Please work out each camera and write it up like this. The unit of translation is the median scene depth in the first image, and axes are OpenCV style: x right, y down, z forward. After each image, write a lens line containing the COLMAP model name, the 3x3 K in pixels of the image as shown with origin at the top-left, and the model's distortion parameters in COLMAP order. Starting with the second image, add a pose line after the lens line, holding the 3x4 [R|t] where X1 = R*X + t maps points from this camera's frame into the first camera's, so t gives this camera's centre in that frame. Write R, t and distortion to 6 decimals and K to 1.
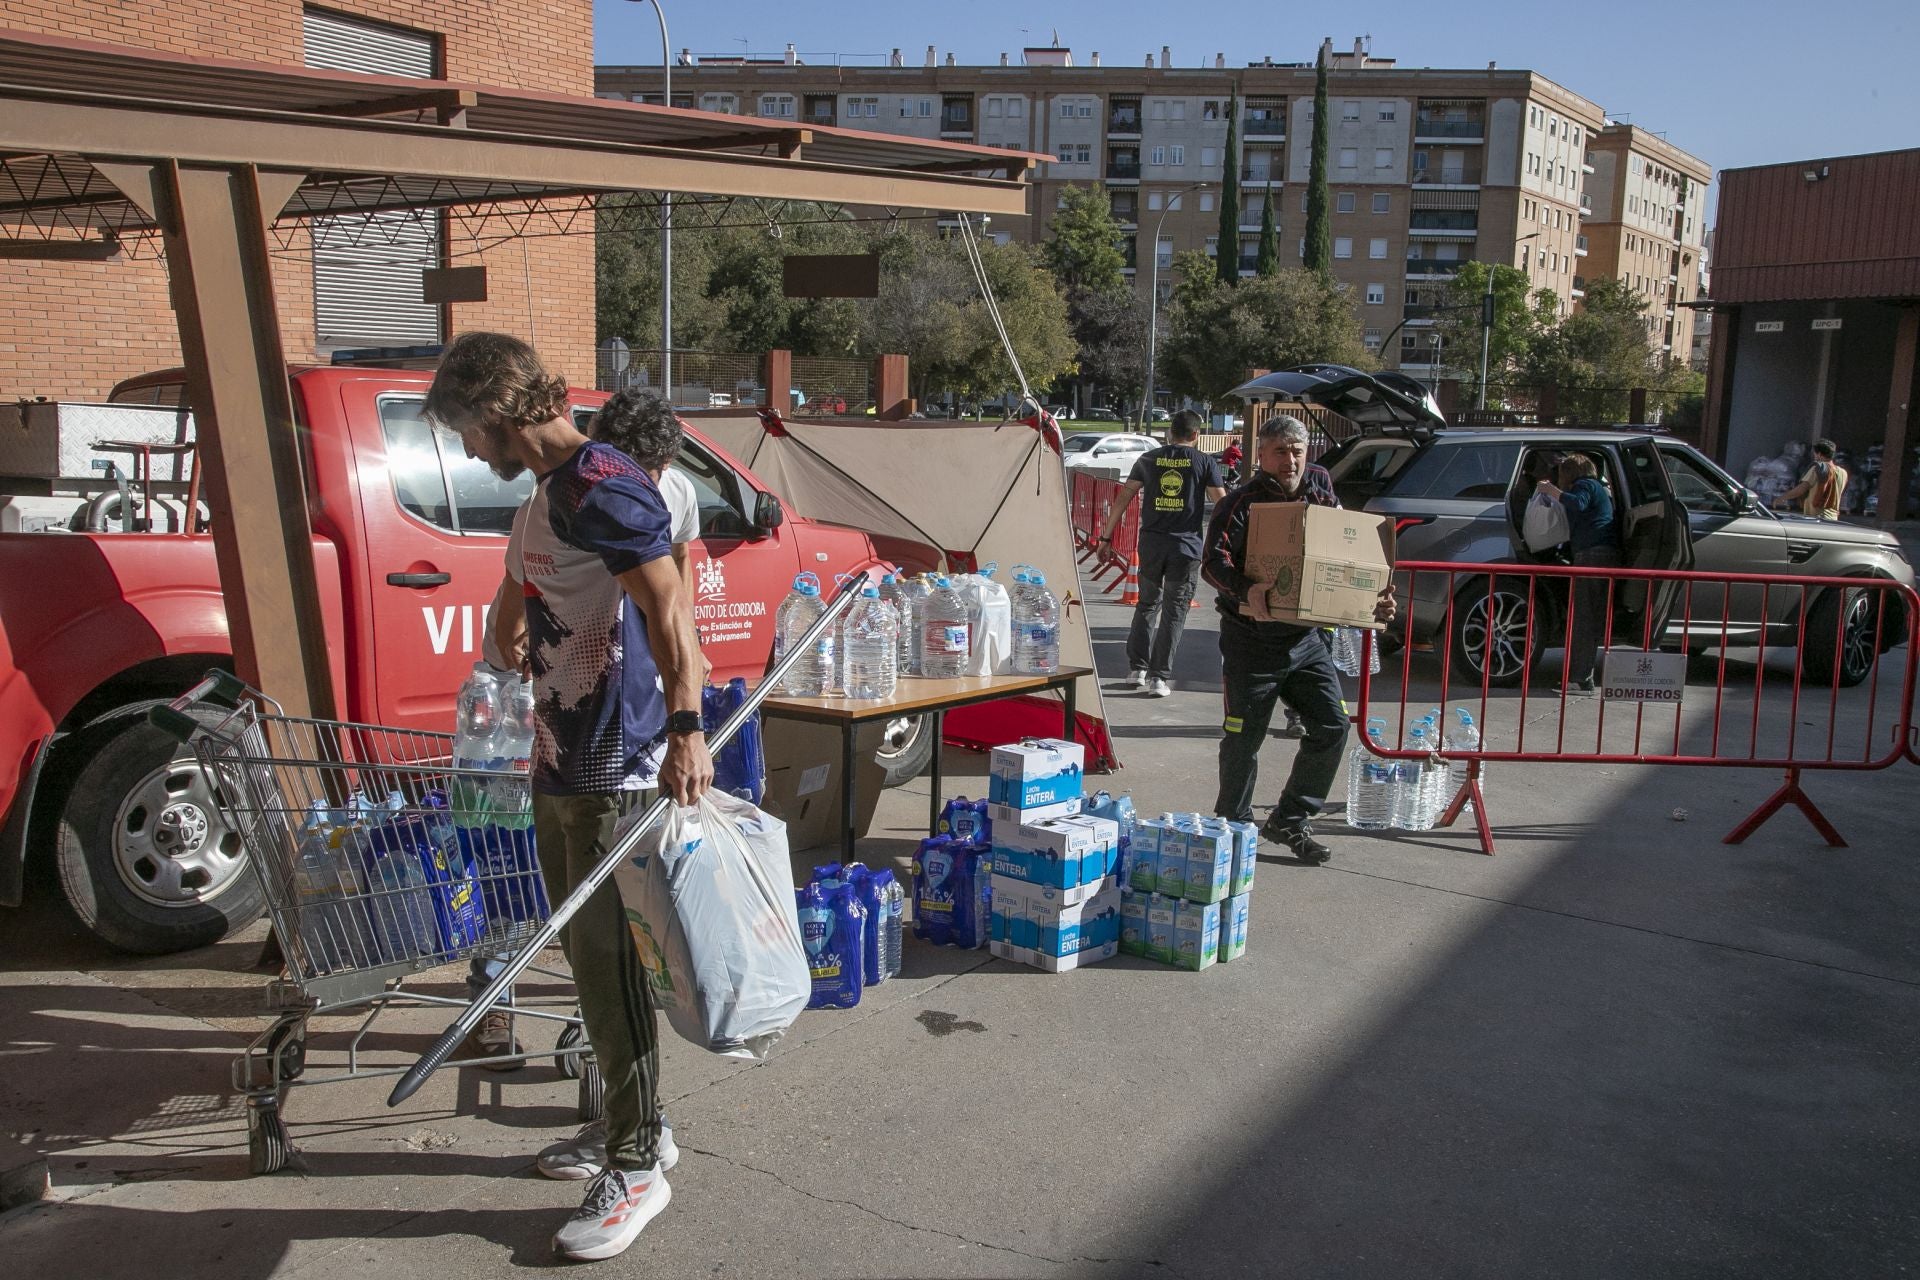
lens RADIAL K [[1624.0, 0, 958.8], [0, 1624.0, 650.7], [0, 0, 1]] dist [-0.054475, 0.090927]
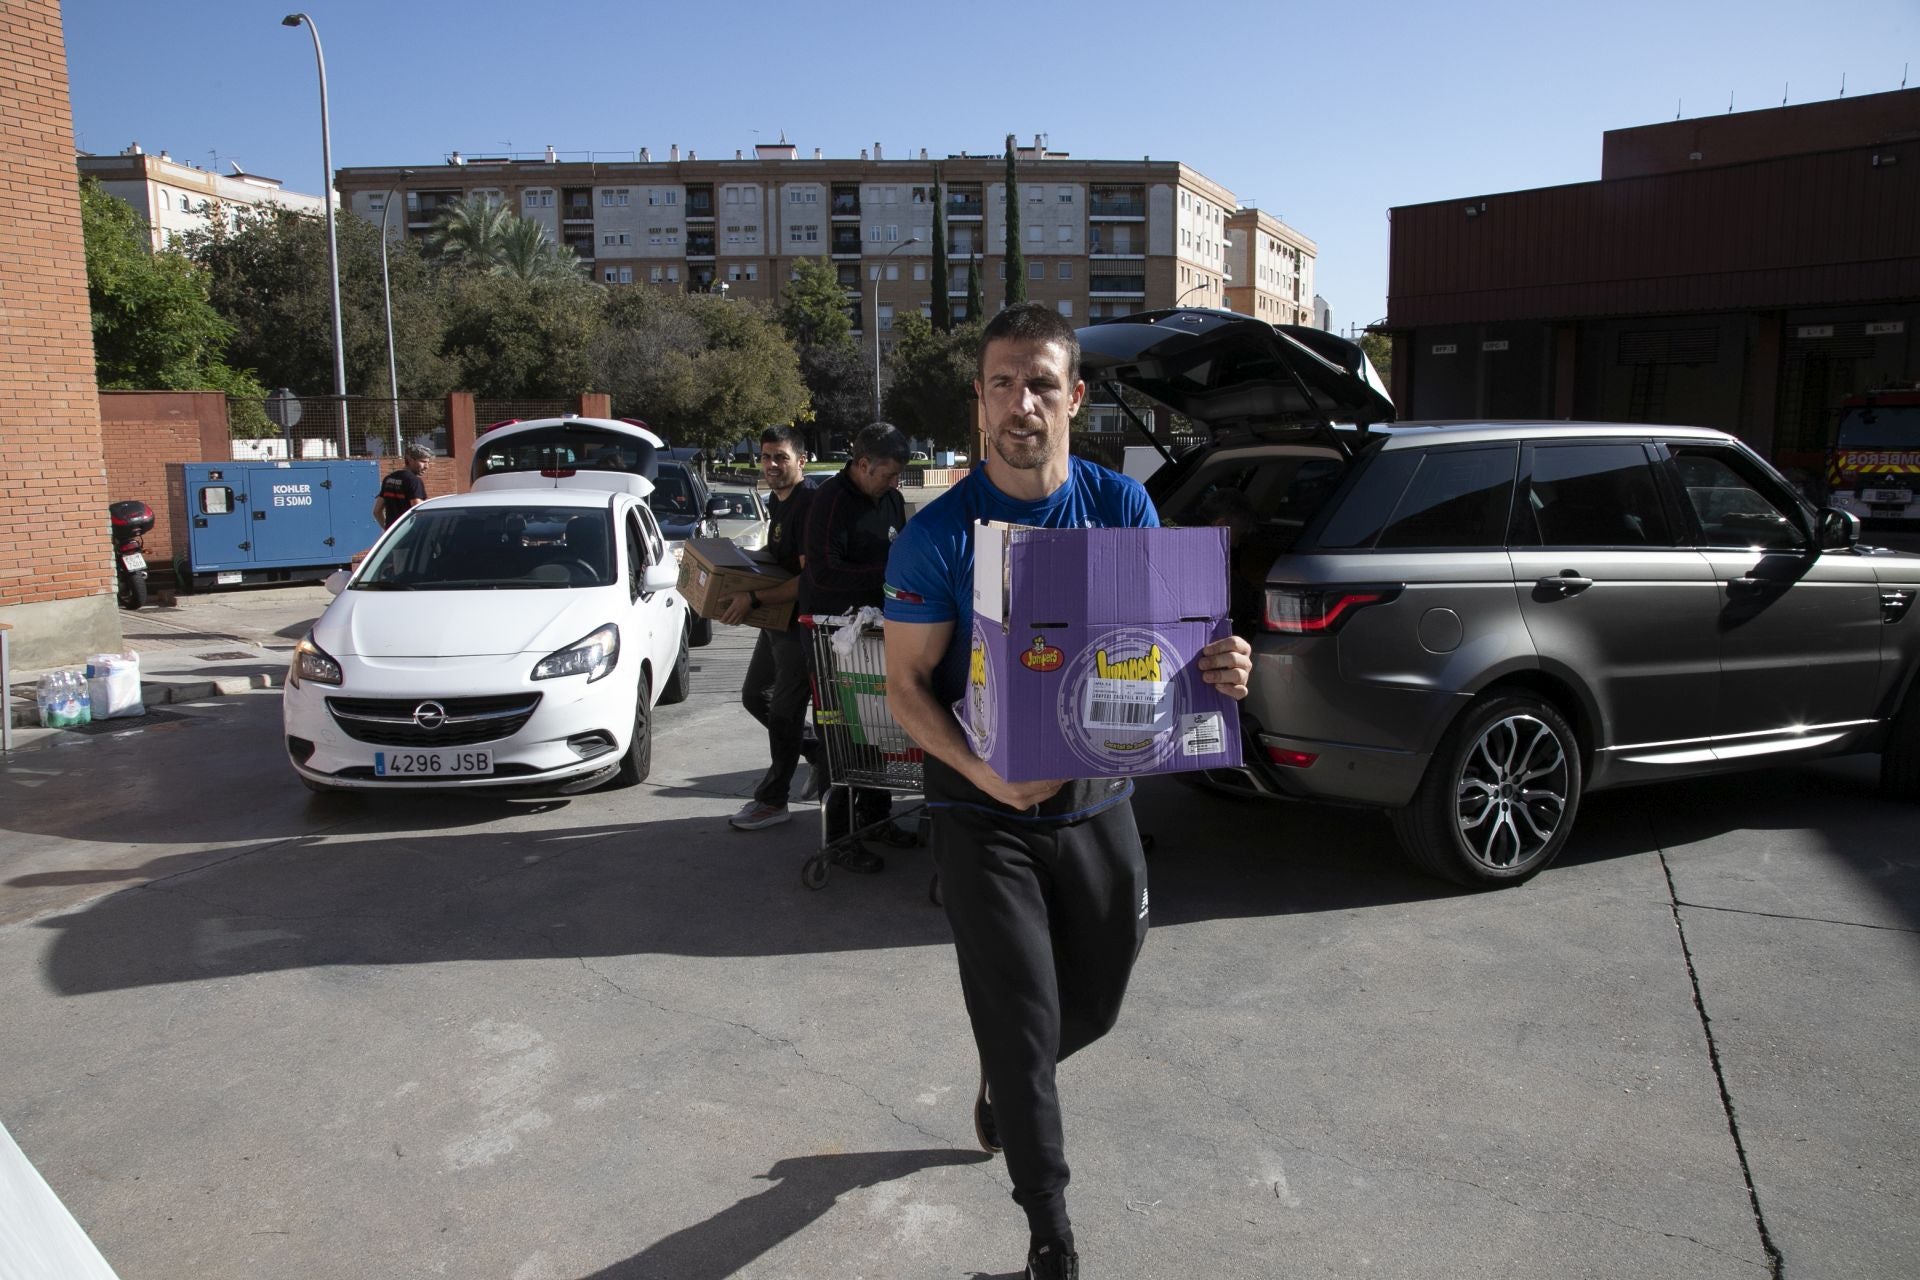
lens RADIAL K [[1322.8, 0, 959.5], [0, 1322.8, 650.7], [0, 0, 1]] dist [-0.121975, 0.070617]
pose [[0.984354, -0.061670, 0.165055, 0.009117], [0.061752, 0.998081, 0.004641, -0.007886], [-0.165025, 0.005624, 0.986273, 0.066311]]
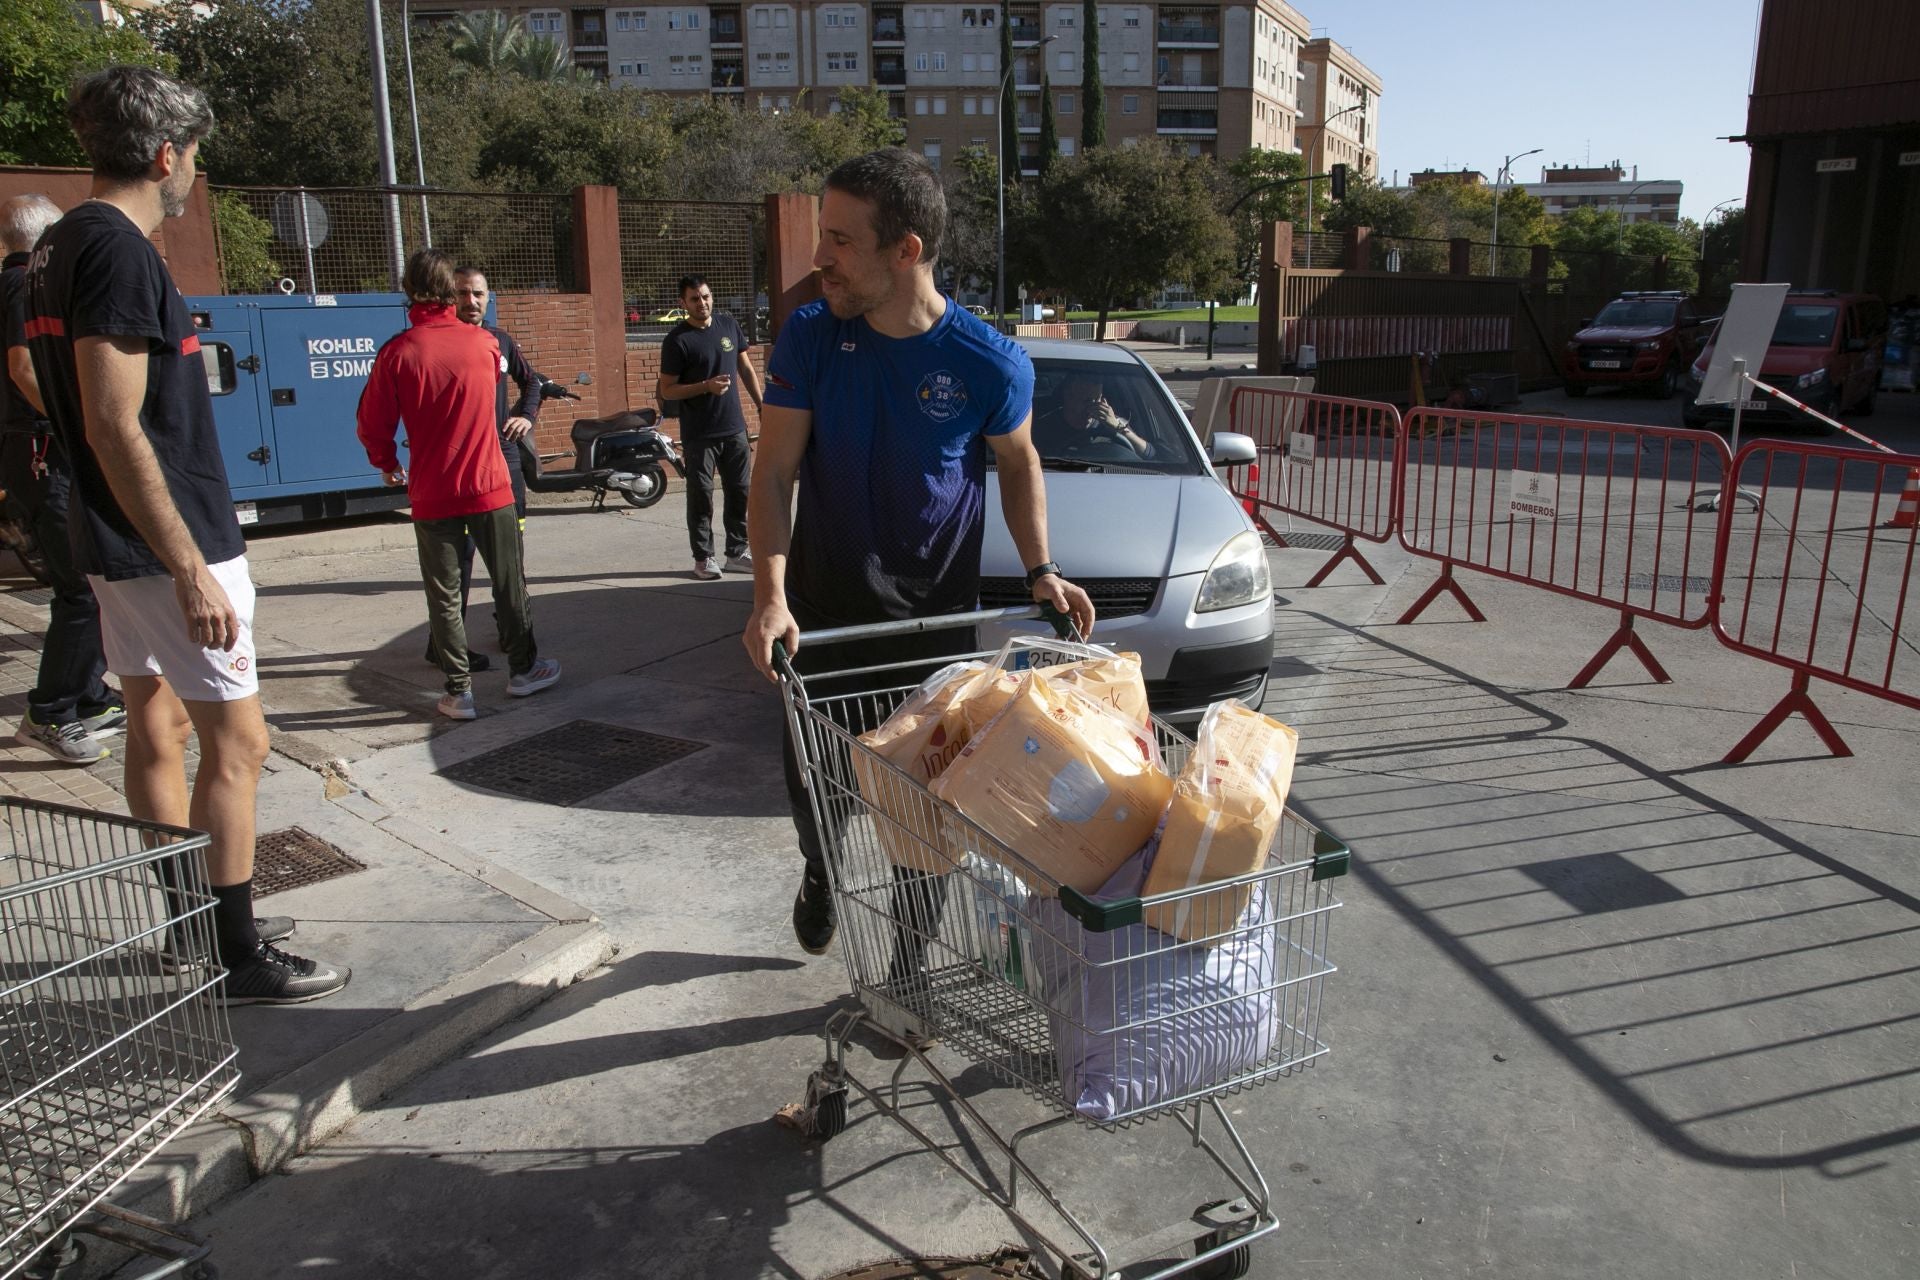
lens RADIAL K [[1312.5, 0, 962.6], [0, 1312.5, 652.7], [0, 0, 1]] dist [-0.118512, 0.066794]
pose [[0.983043, -0.083339, 0.163346, -0.019376], [0.065273, 0.991447, 0.113013, -0.018758], [-0.171367, -0.100434, 0.980075, 0.143564]]
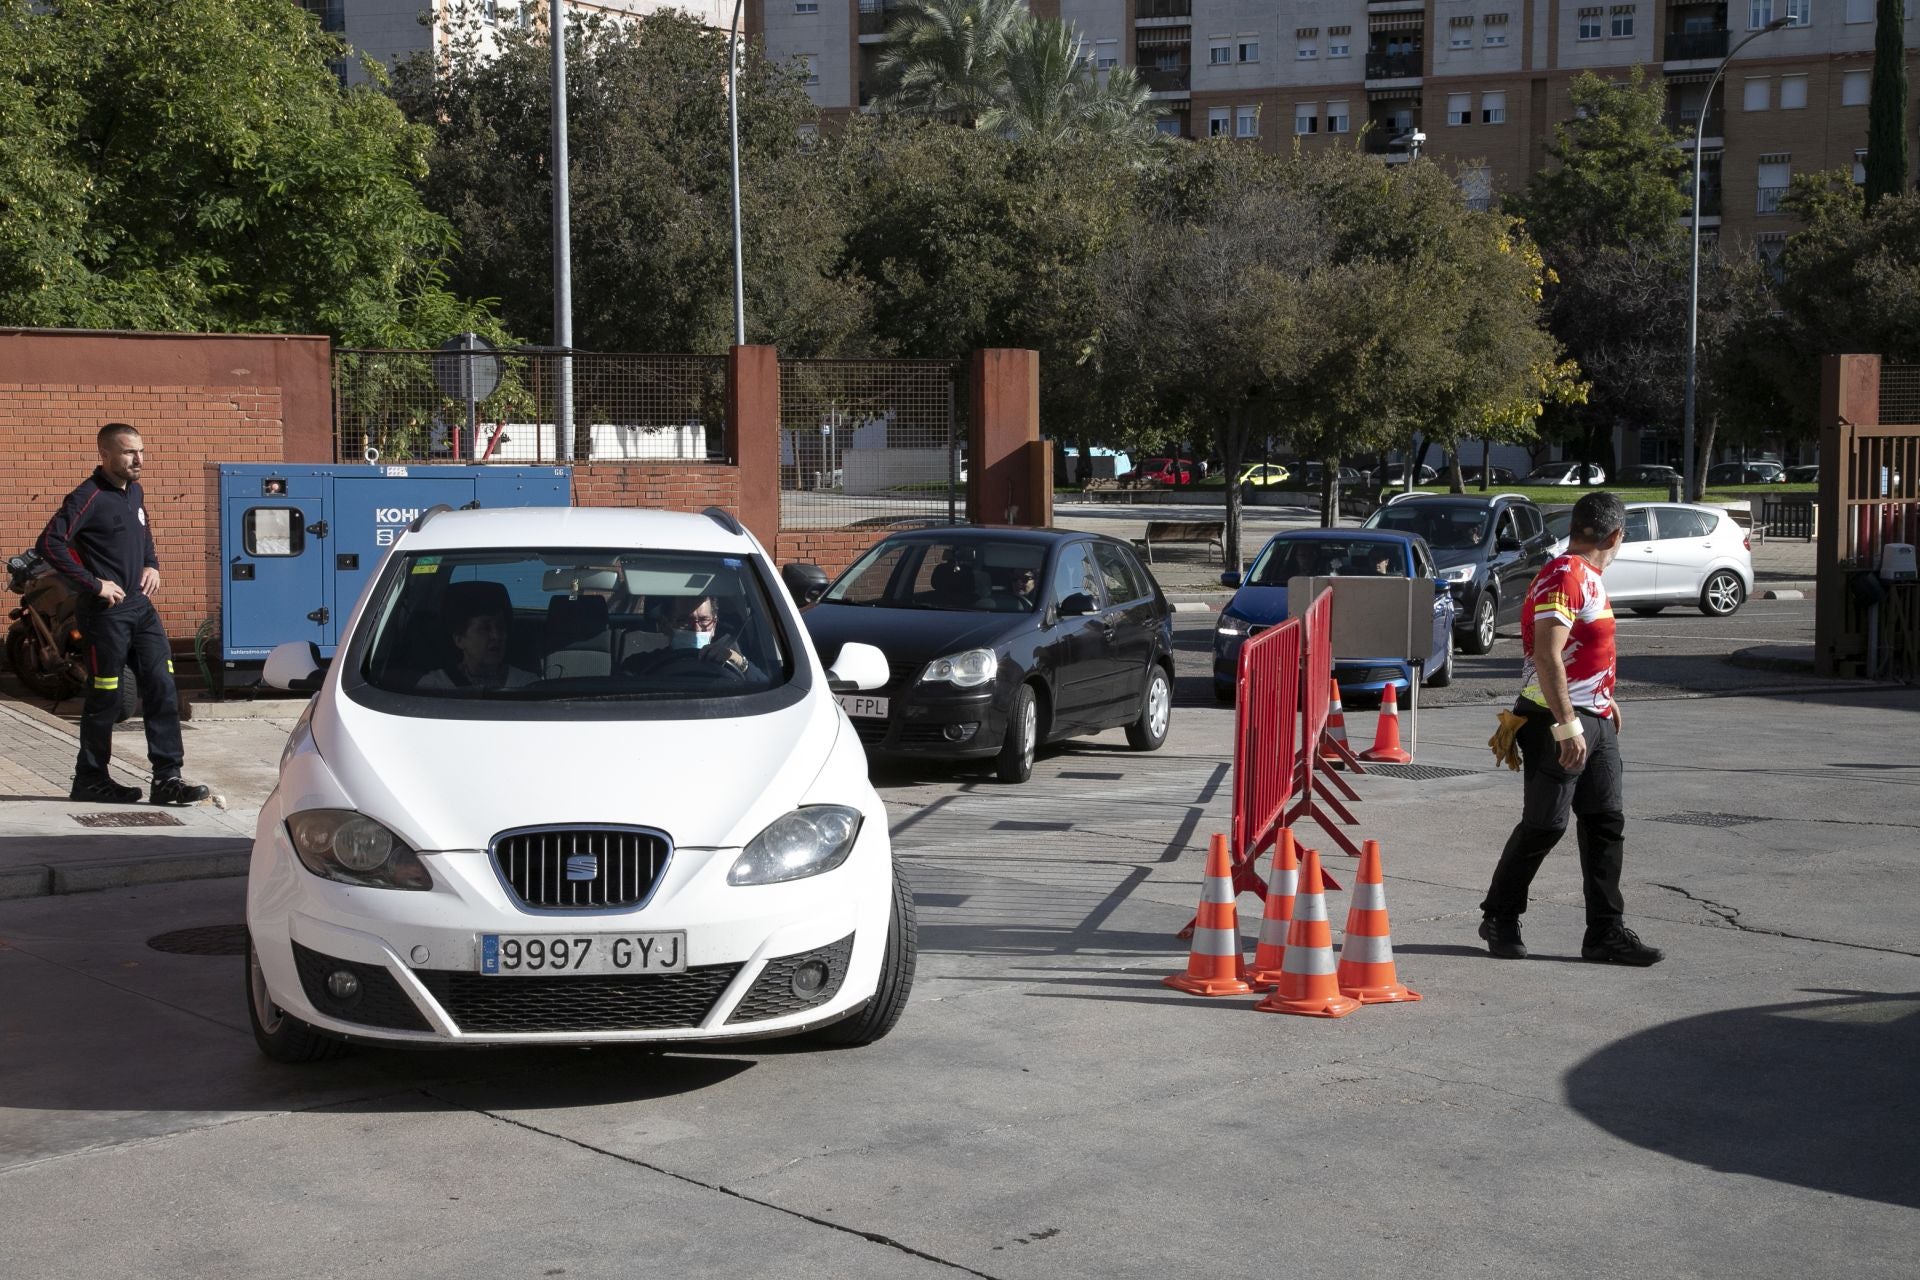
lens RADIAL K [[2561.7, 0, 958.7], [0, 2561.7, 649.3], [0, 0, 1]] dist [0.132779, 0.113672]
pose [[0.980486, -0.013664, -0.196111, 0.025798], [-0.002865, 0.996482, -0.083754, -0.008646], [0.196566, 0.082682, 0.976998, 0.073841]]
